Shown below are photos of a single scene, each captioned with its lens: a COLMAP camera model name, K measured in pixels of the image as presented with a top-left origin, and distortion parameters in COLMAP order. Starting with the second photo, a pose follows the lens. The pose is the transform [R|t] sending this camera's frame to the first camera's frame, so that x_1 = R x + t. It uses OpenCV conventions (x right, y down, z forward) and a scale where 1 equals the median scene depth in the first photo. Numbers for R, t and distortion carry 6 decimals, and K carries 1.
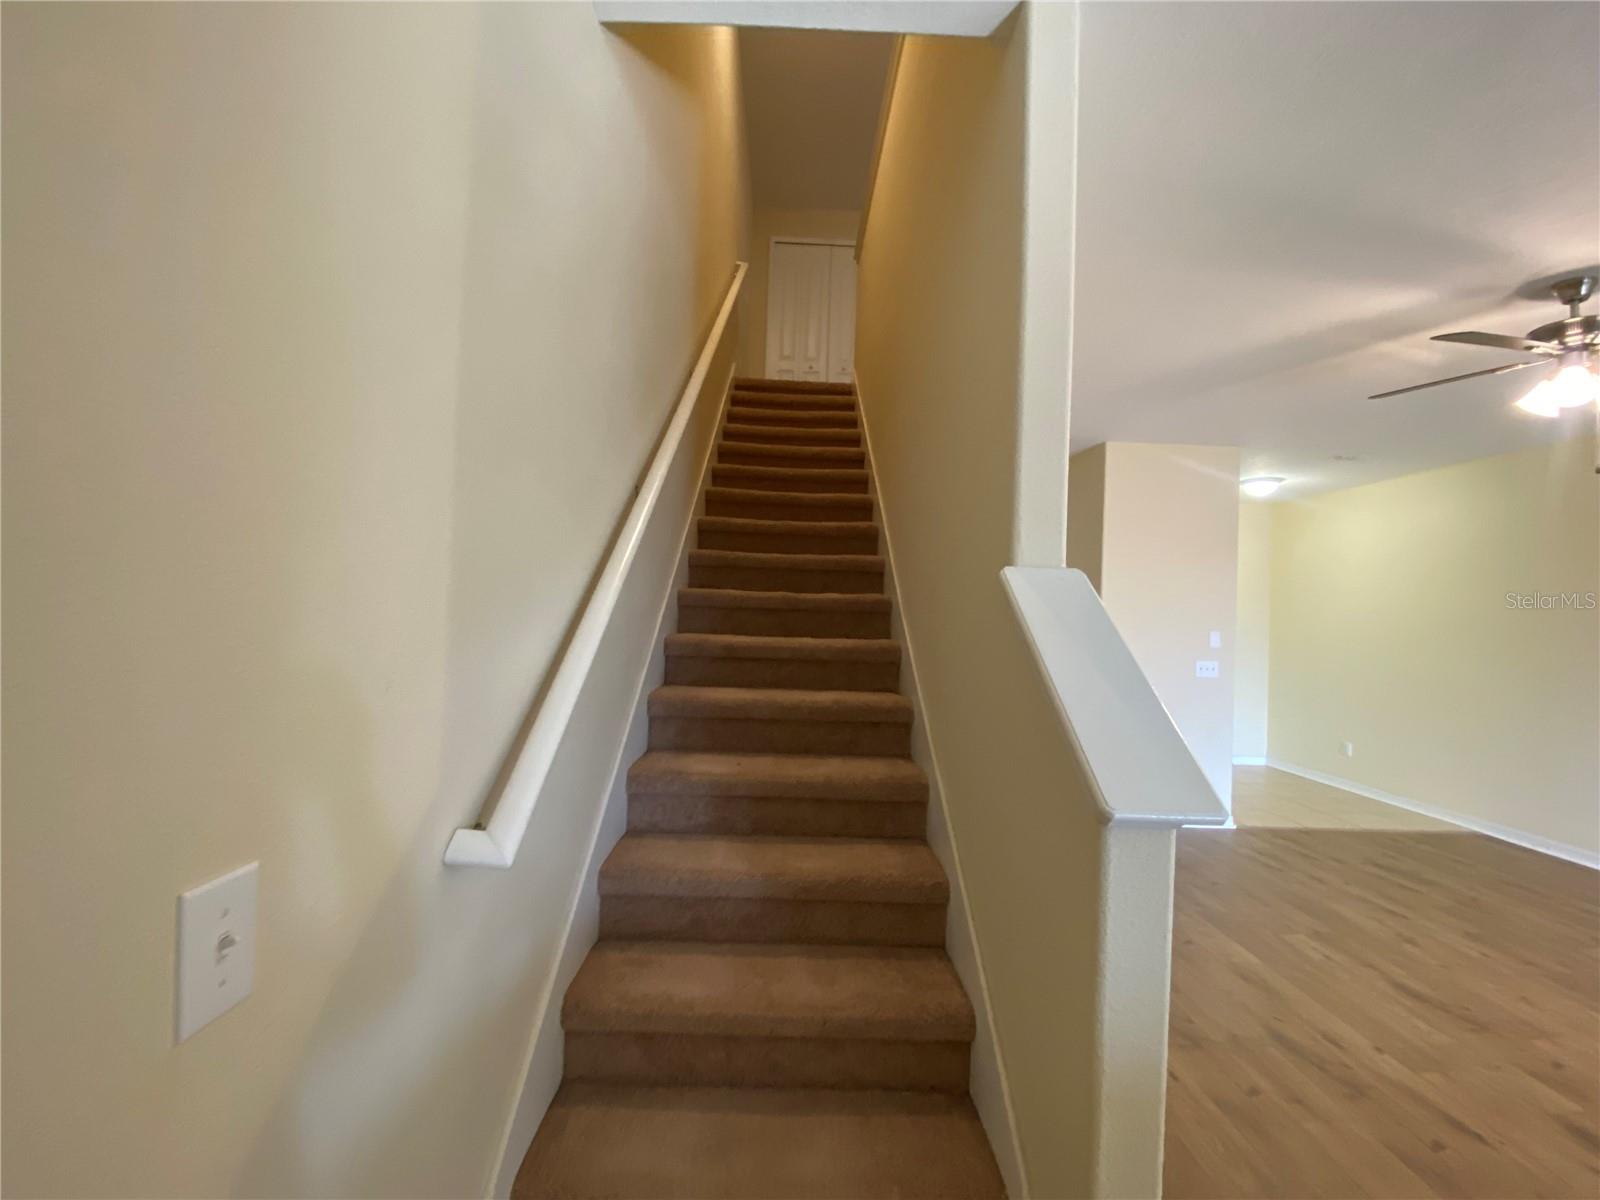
lens RADIAL K [[644.8, 0, 798.5], [0, 644.8, 592.6], [0, 0, 1]] dist [0.001644, -0.012808]
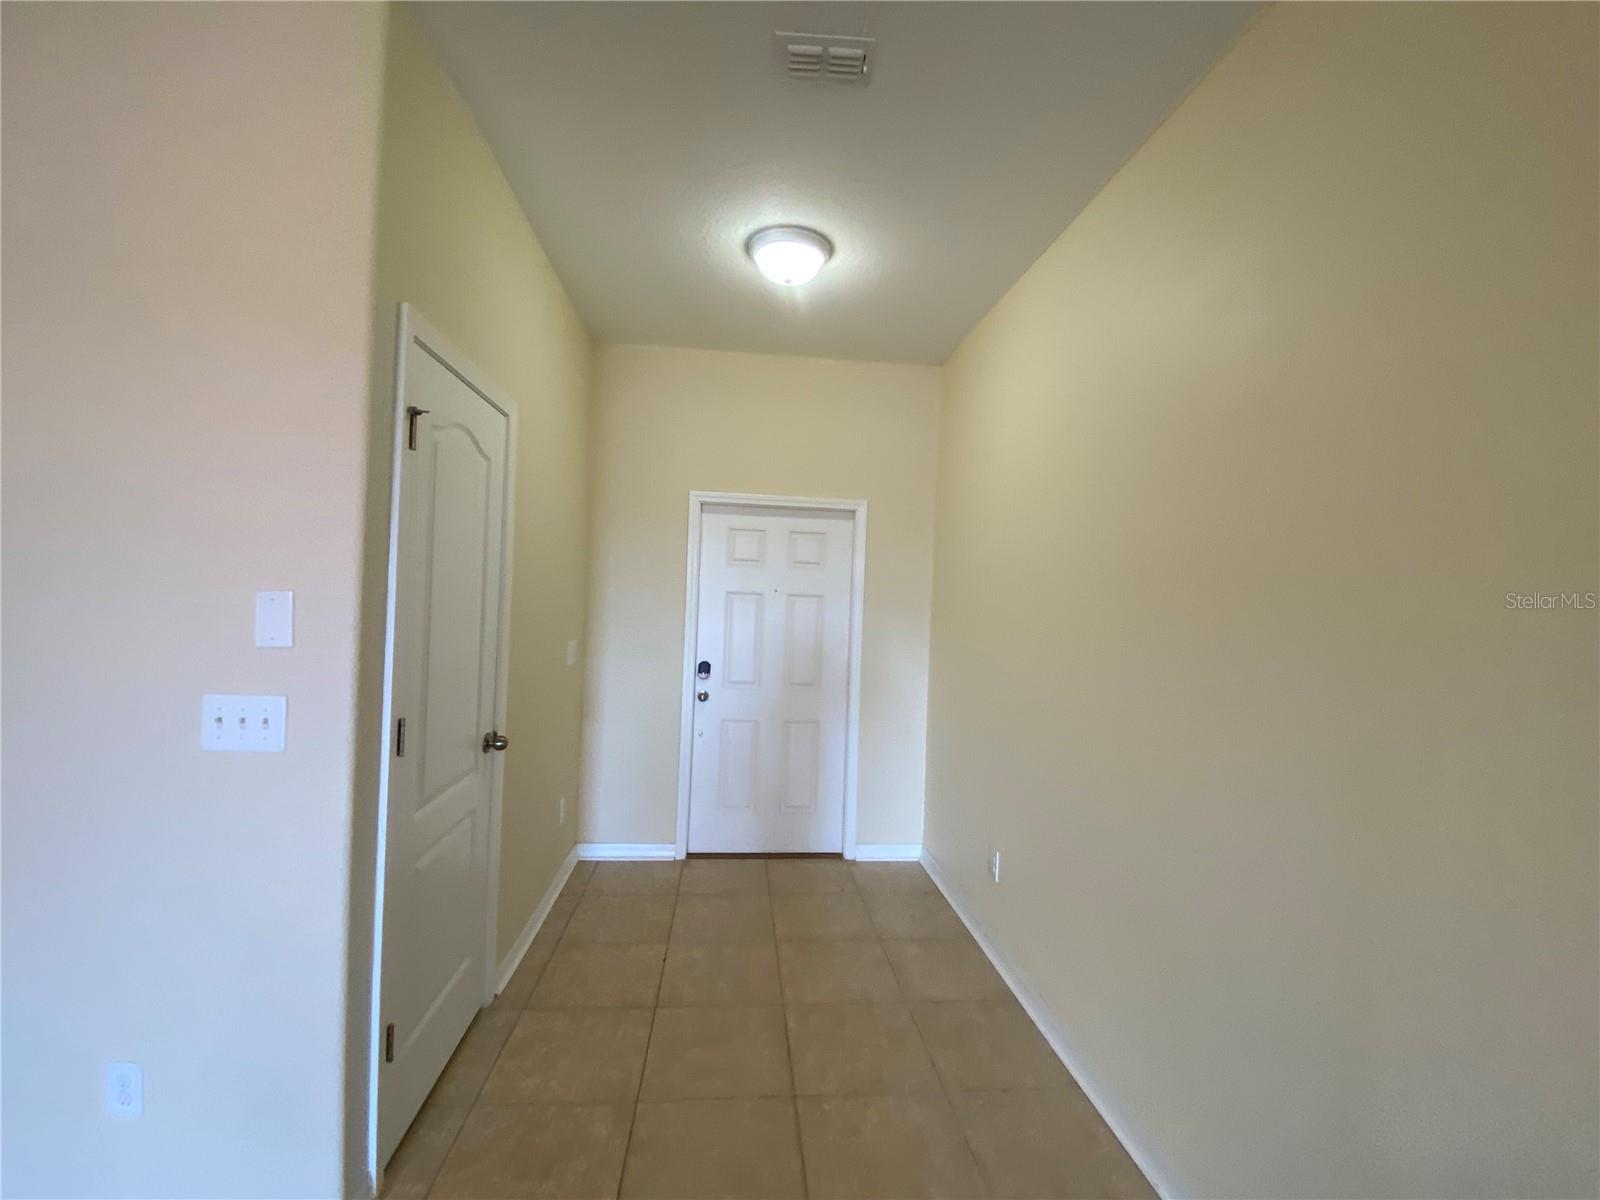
lens RADIAL K [[670.8, 0, 797.4], [0, 670.8, 601.9], [0, 0, 1]] dist [0.039864, -0.031370]
pose [[0.996769, 0.005919, 0.080109, 1.331066], [-0.008394, 0.999497, 0.030596, 0.083585], [-0.079887, -0.031169, 0.996316, 1.057367]]
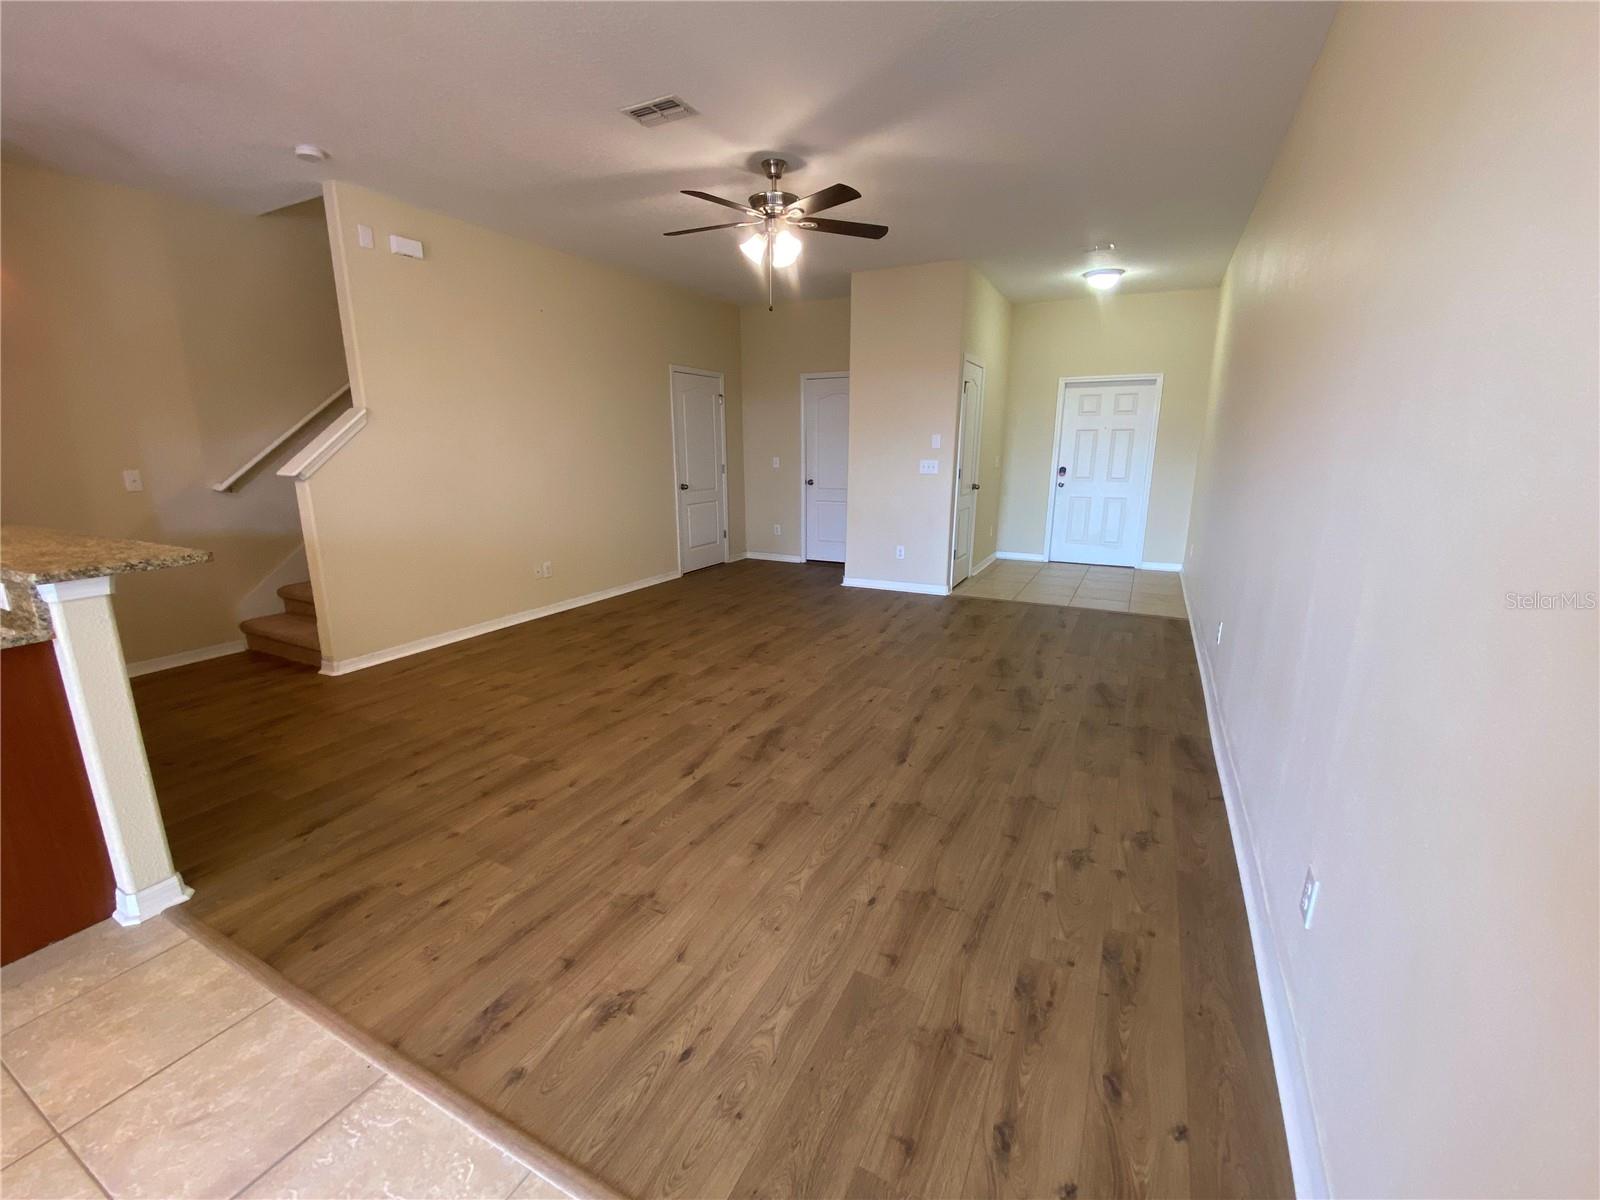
lens RADIAL K [[670.8, 0, 797.4], [0, 670.8, 601.9], [0, 0, 1]] dist [0.039864, -0.031370]
pose [[0.884818, 0.074322, -0.459971, 1.577105], [0.043787, 0.969563, 0.240894, 0.073801], [0.463875, -0.233288, 0.854632, -0.396622]]
